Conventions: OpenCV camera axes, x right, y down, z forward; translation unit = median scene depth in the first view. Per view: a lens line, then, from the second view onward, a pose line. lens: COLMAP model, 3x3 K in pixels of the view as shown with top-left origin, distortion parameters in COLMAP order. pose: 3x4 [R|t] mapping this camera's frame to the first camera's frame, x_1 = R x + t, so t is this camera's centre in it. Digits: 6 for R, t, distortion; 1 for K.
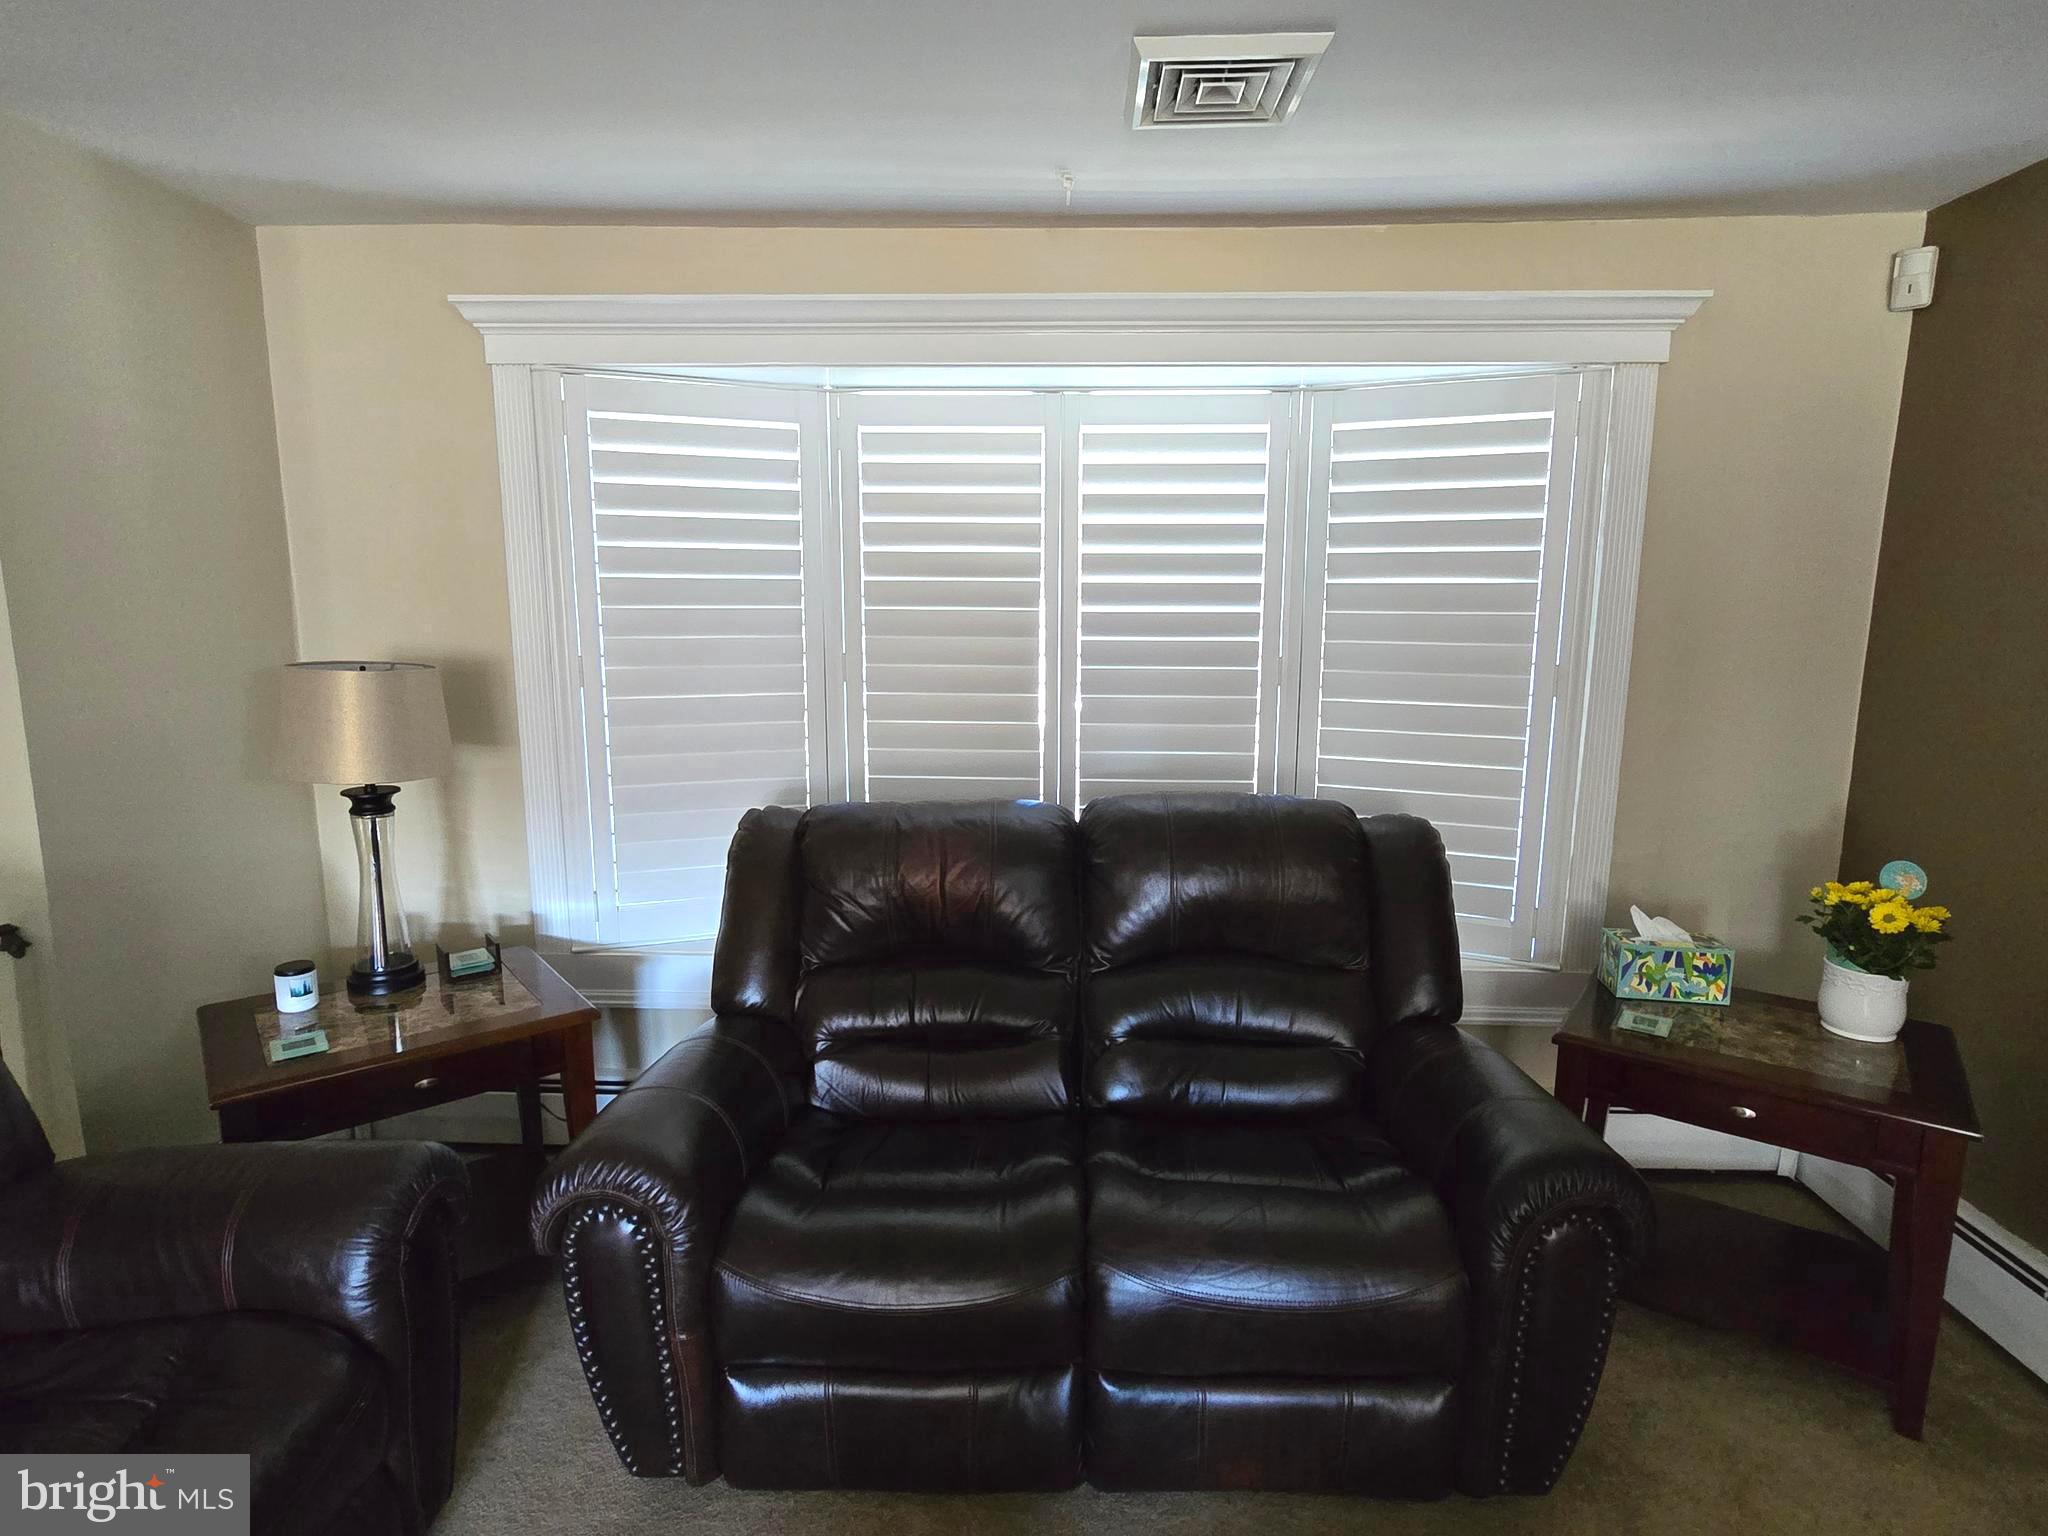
lens RADIAL K [[1088.2, 0, 1032.7], [0, 1088.2, 769.7], [0, 0, 1]] dist [-0.002640, 0.001702]
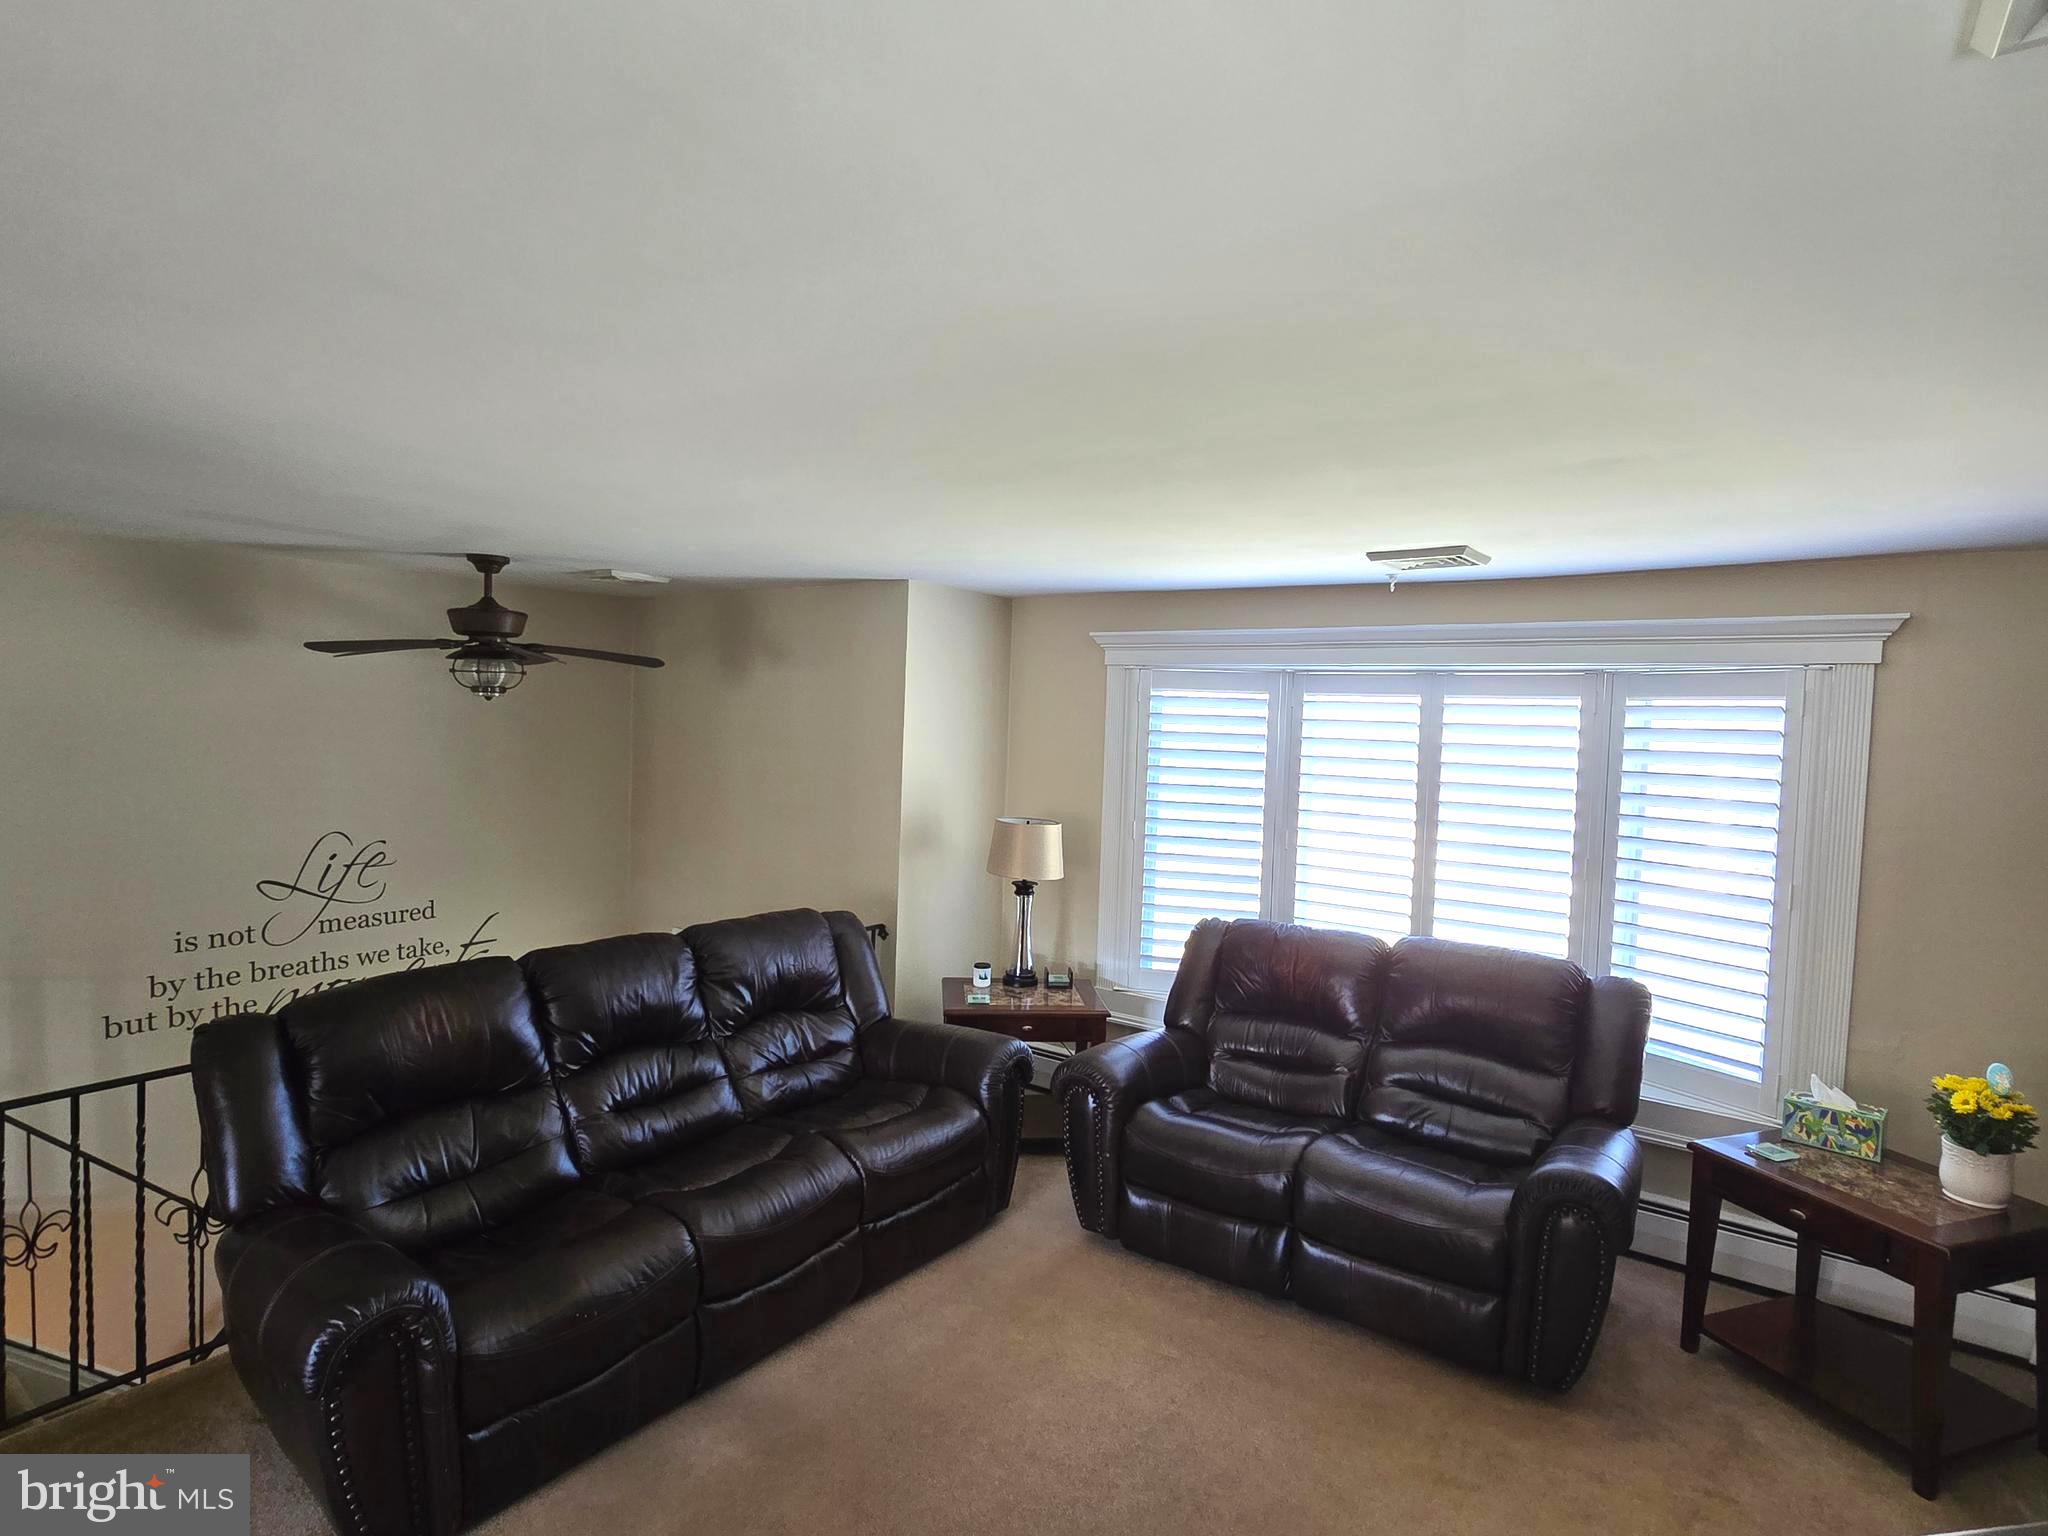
lens RADIAL K [[1062.3, 0, 1035.5], [0, 1062.3, 768.2], [0, 0, 1]] dist [-0.004762, 0.000383]
pose [[0.832390, 0.047708, -0.552132, 0.495073], [-0.121718, 0.987699, -0.098157, 0.000594], [0.540658, 0.148909, 0.827958, -0.662131]]
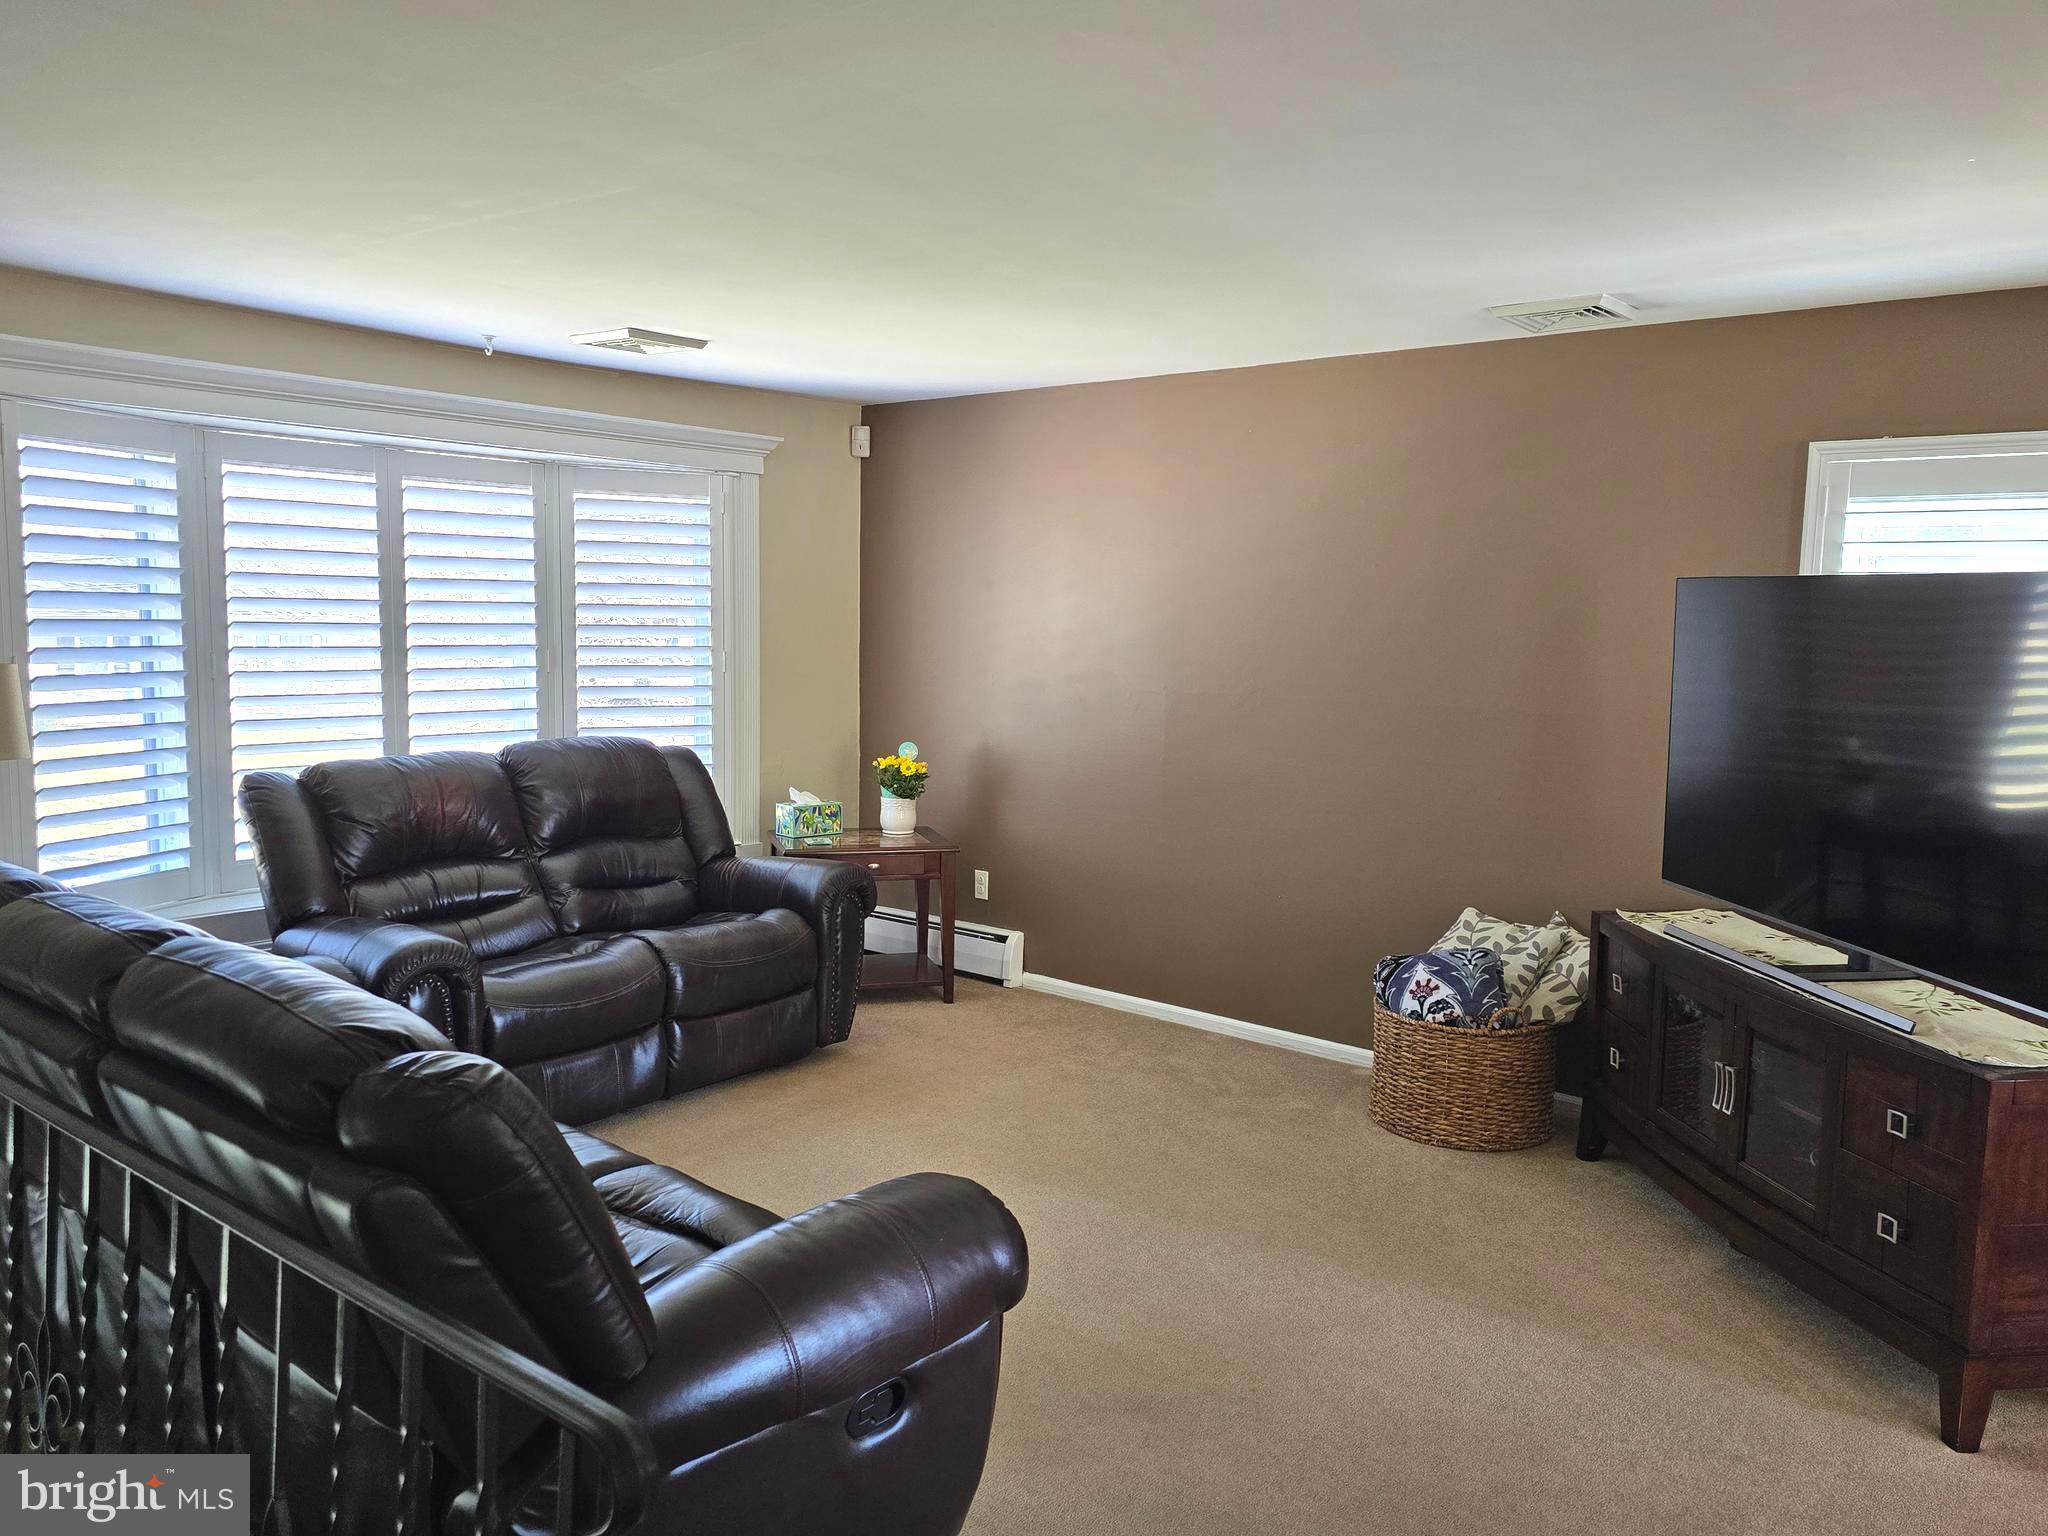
lens RADIAL K [[1515.1, 0, 1024.0], [0, 1515.1, 768.0], [0, 0, 1]] dist [0.002806, 0.000707]
pose [[0.615177, -0.074130, 0.784896, -1.198342], [0.115160, 0.993341, 0.003558, 0.138572], [-0.779933, 0.088199, 0.619617, -0.850528]]
